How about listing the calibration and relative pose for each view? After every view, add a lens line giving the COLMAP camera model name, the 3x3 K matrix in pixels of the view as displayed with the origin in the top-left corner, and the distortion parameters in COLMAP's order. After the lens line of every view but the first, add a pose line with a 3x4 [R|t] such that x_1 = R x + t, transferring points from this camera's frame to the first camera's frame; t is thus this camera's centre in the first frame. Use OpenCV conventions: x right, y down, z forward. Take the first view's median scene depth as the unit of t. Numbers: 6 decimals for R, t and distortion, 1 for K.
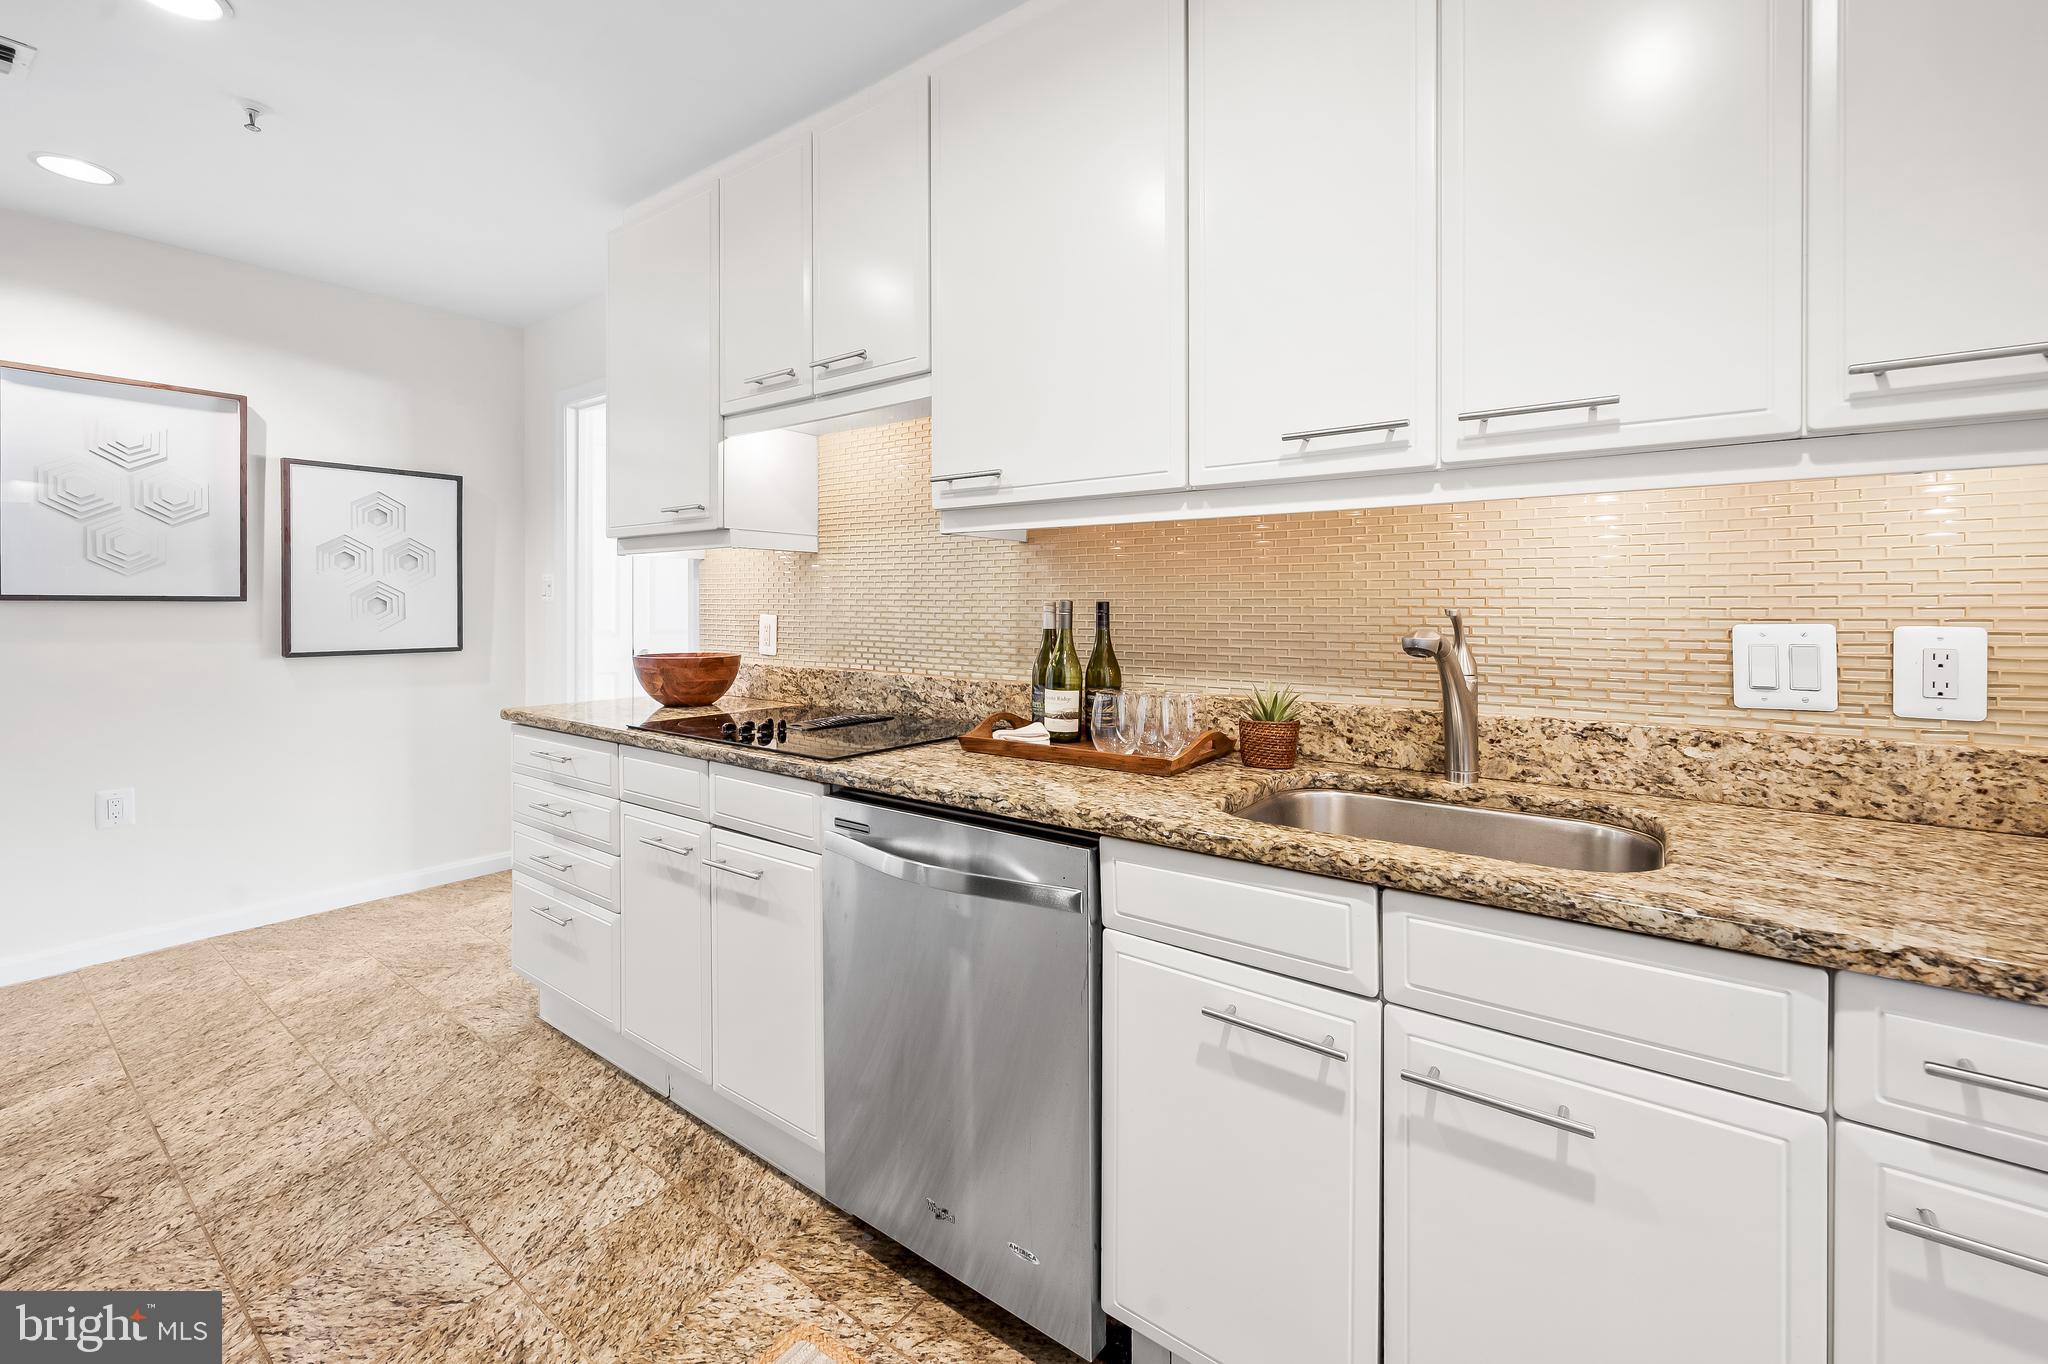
lens RADIAL K [[854.4, 0, 1019.7], [0, 854.4, 607.1], [0, 0, 1]] dist [0.001526, -0.000527]
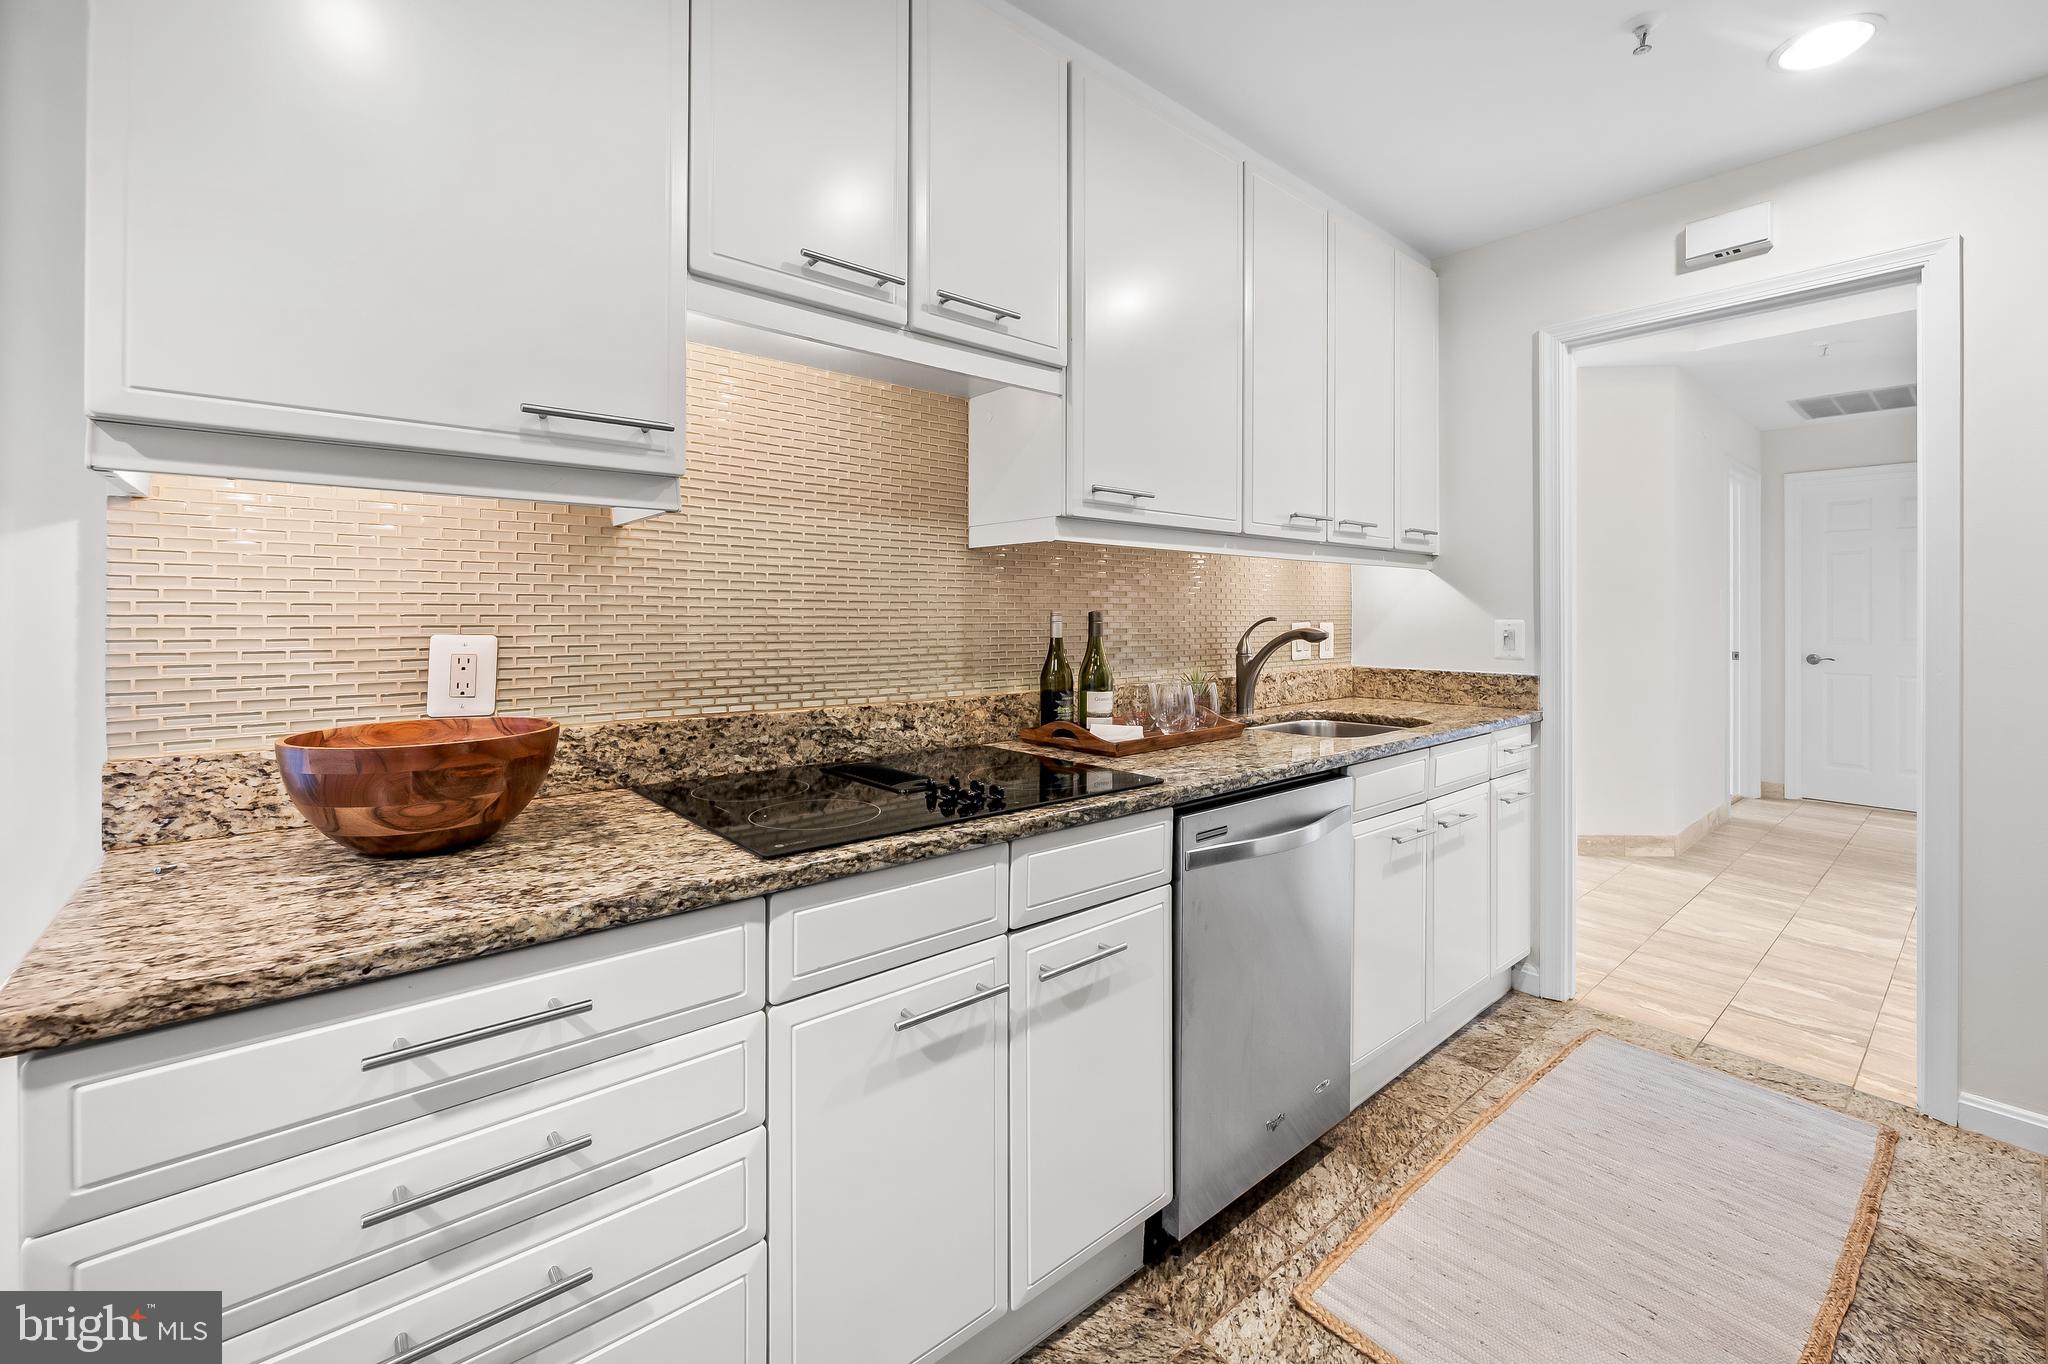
lens RADIAL K [[854.4, 0, 1031.2], [0, 854.4, 611.7], [0, 0, 1]] dist [0.001526, -0.000527]
pose [[0.215009, 0.000957, 0.976612, -1.029356], [0.001601, 0.999998, -0.001332, -0.005143], [-0.976611, 0.001850, 0.215007, 0.828130]]
